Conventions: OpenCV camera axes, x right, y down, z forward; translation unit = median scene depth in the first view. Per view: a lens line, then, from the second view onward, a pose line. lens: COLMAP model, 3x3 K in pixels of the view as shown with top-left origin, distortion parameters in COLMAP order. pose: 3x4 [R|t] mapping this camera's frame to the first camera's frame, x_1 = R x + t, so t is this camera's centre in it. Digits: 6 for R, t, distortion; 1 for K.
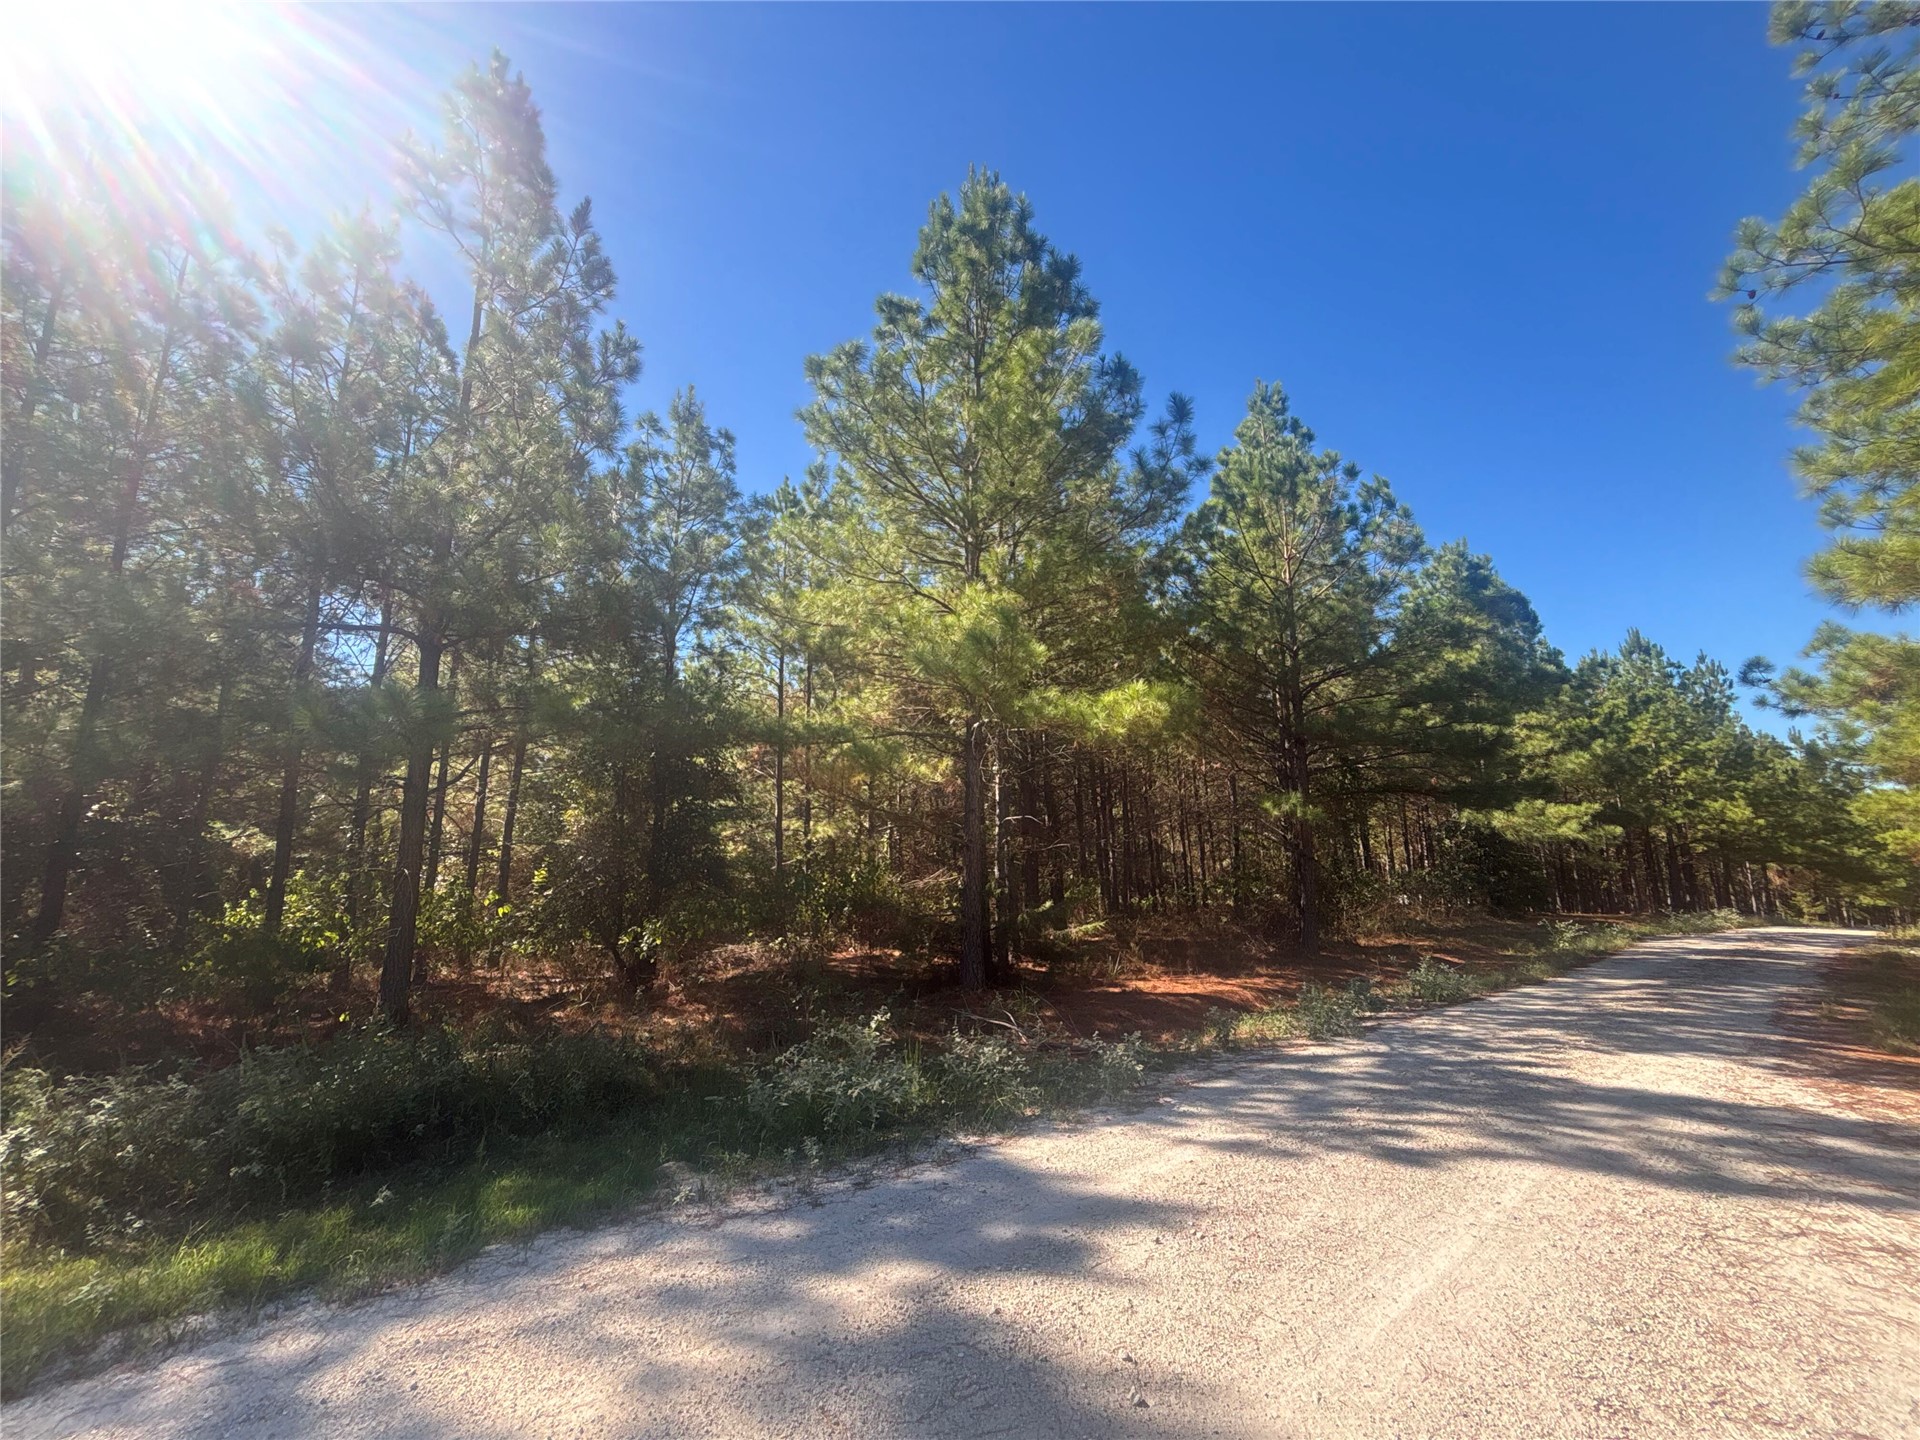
lens RADIAL K [[777.7, 0, 960.8], [0, 777.7, 717.1], [0, 0, 1]] dist [0.011247, -0.000899]
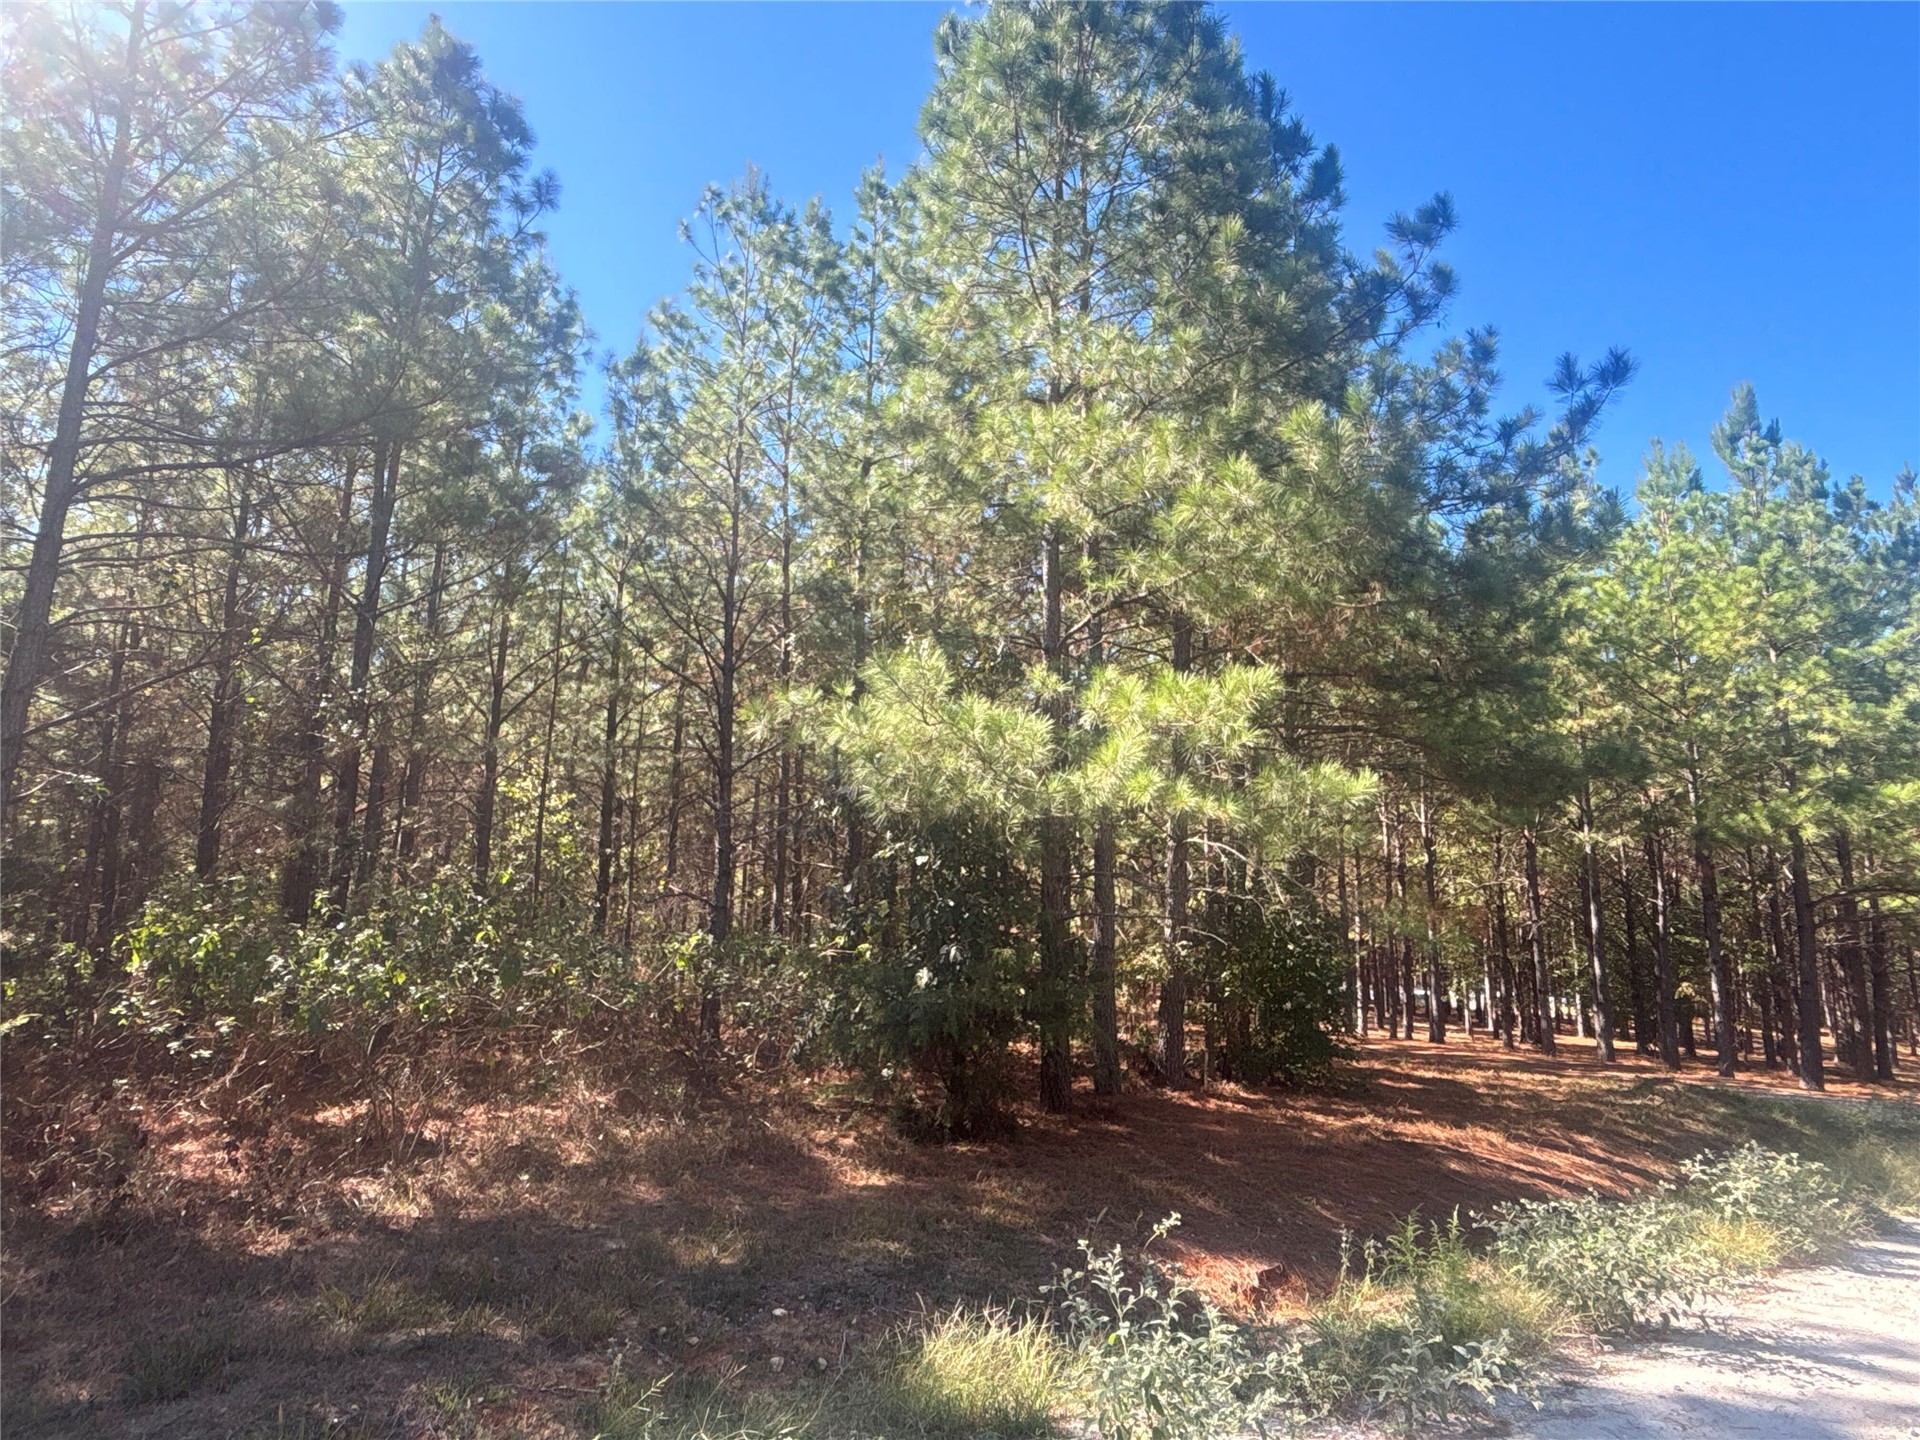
lens RADIAL K [[1102.4, 0, 946.8], [0, 1102.4, 709.8], [0, 0, 1]] dist [0.015553, -0.007319]
pose [[0.999451, 0.032775, 0.004890, 0.470138], [-0.032772, 0.999463, -0.000651, 0.082833], [-0.004909, 0.000490, 0.999988, 0.440723]]
